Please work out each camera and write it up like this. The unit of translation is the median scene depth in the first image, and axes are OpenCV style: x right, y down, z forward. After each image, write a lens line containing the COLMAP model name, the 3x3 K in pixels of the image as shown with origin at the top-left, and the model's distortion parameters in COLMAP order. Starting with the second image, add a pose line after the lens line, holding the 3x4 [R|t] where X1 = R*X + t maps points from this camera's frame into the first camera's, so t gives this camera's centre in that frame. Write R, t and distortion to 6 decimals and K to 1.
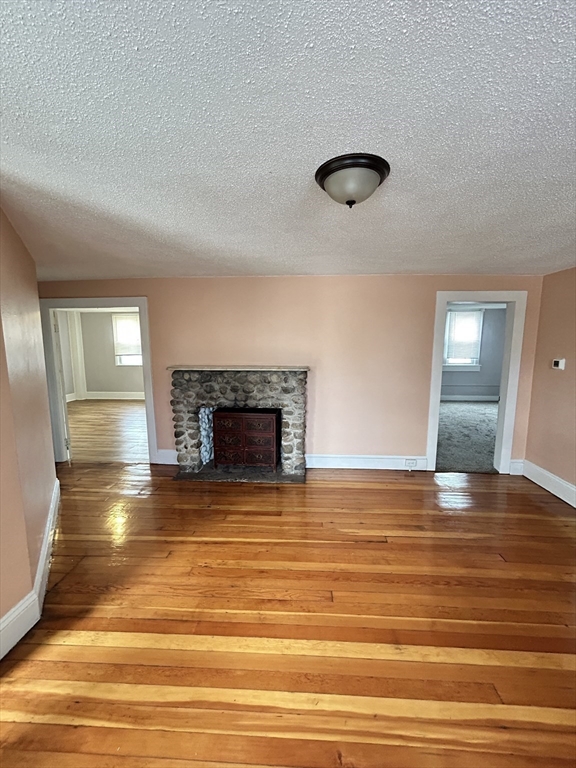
lens RADIAL K [[314.8, 0, 288.0], [0, 314.8, 379.7], [0, 0, 1]] dist [0.013962, -0.000163]
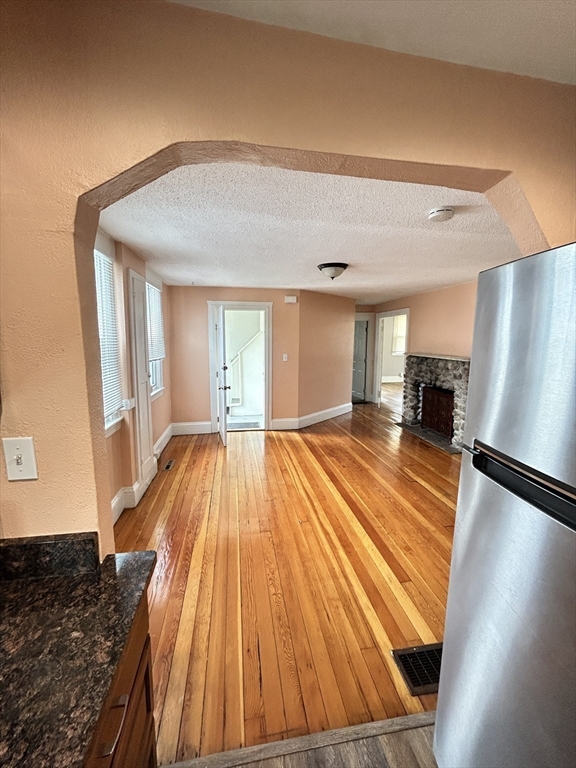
lens RADIAL K [[314.8, 0, 288.5], [0, 314.8, 381.6], [0, 0, 1]] dist [0.013962, -0.000163]
pose [[0.235197, 0.143789, -0.961253, 0.999627], [-0.128299, 0.984935, 0.115939, -0.005746], [0.963443, 0.096059, 0.250102, 0.070107]]
